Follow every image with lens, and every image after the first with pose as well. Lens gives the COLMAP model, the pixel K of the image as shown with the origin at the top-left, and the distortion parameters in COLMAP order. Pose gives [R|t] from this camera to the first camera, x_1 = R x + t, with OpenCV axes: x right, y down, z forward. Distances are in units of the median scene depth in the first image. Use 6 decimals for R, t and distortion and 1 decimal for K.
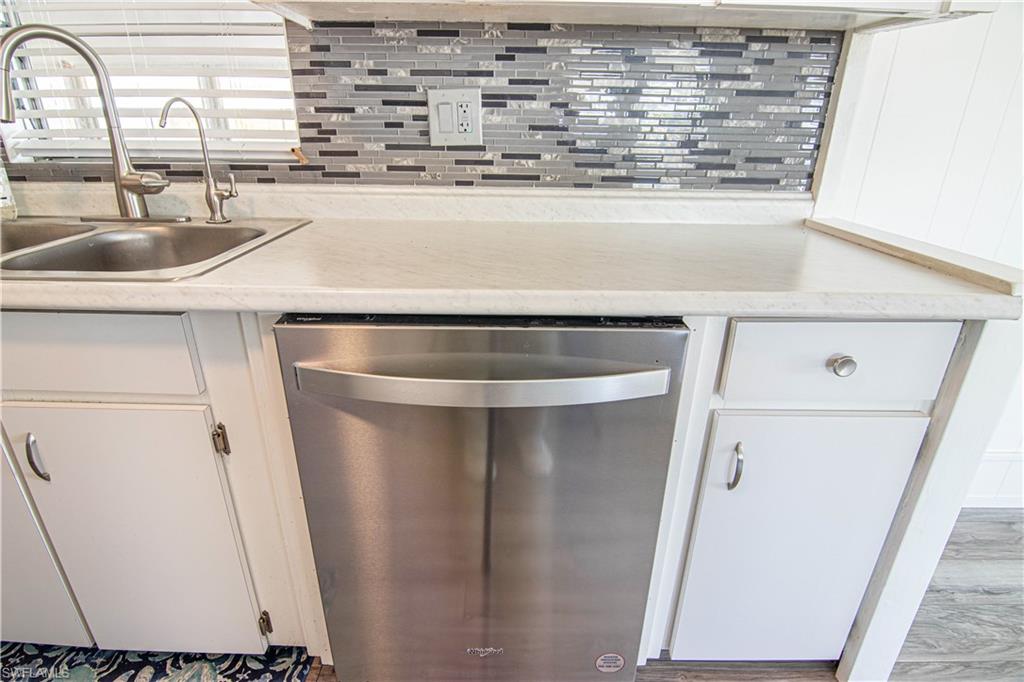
lens RADIAL K [[521.3, 0, 508.7], [0, 521.3, 344.0], [0, 0, 1]] dist [-0.016680, -0.003280]
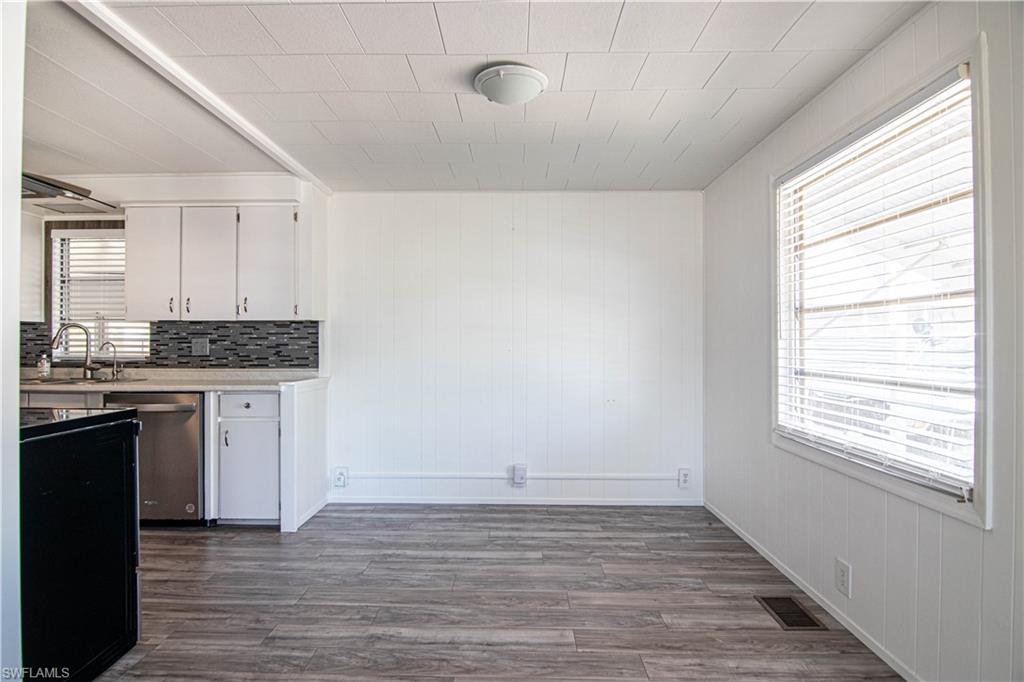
lens RADIAL K [[521.3, 0, 509.9], [0, 521.3, 345.1], [0, 0, 1]] dist [-0.016680, -0.003280]
pose [[0.999904, -0.013429, -0.003522, 1.742344], [0.011052, 0.923465, -0.383523, 0.751435], [0.008402, 0.383448, 0.923524, -1.820808]]
